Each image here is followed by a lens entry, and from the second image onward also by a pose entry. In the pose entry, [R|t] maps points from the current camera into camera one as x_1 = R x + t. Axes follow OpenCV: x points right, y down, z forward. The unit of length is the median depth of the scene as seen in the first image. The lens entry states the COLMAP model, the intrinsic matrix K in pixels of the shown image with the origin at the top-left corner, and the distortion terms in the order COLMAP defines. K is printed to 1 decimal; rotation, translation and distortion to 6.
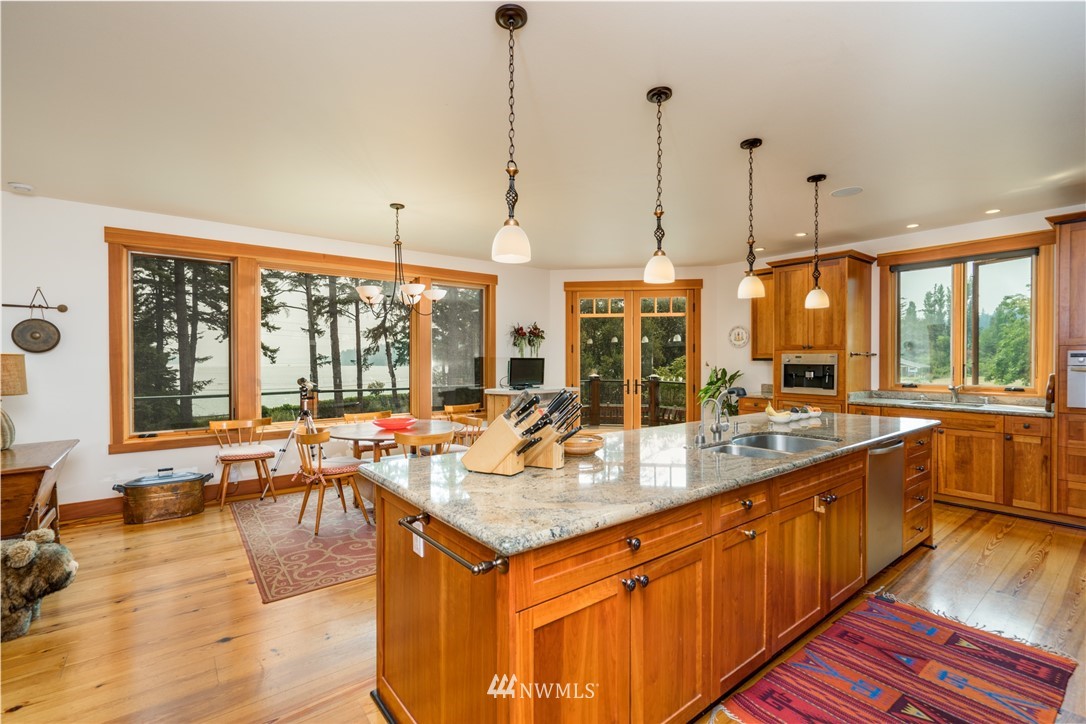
lens RADIAL K [[492.1, 0, 544.2], [0, 492.1, 363.1], [0, 0, 1]] dist [0.000095, 0.000012]
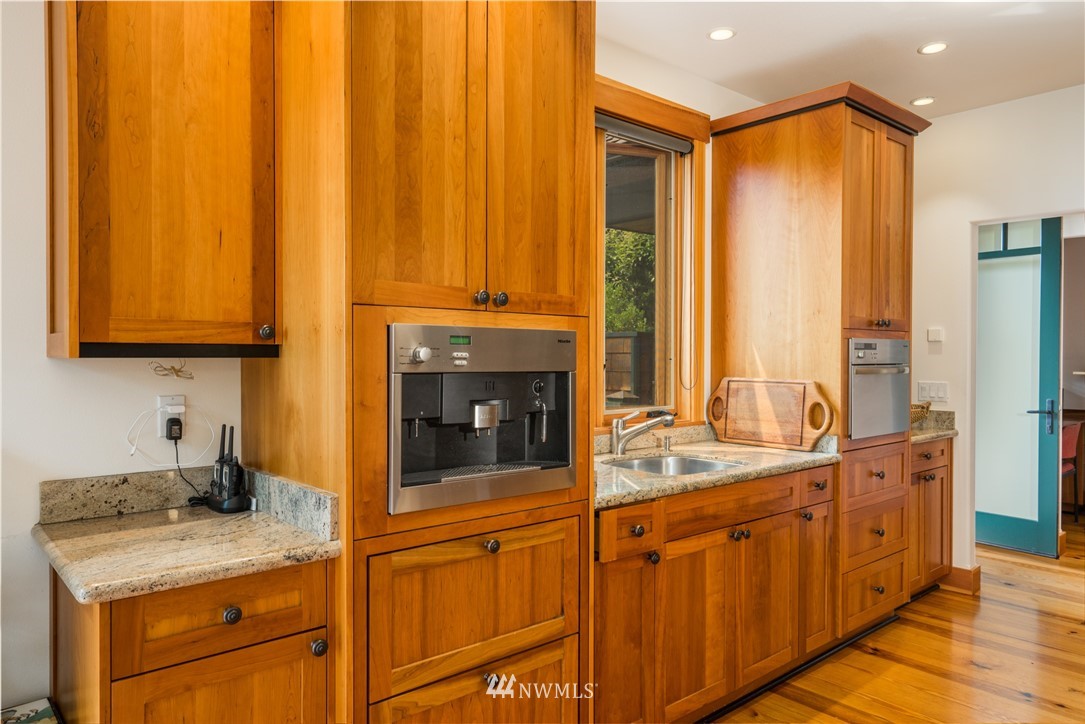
lens RADIAL K [[738.8, 0, 542.9], [0, 738.8, 361.0], [0, 0, 1]] dist [0.002530, 0.000189]
pose [[-0.054399, -0.010831, 0.998461, 0.175907], [0.003307, 0.999934, 0.011027, -0.006445], [-0.998514, 0.003902, -0.054360, 0.989687]]
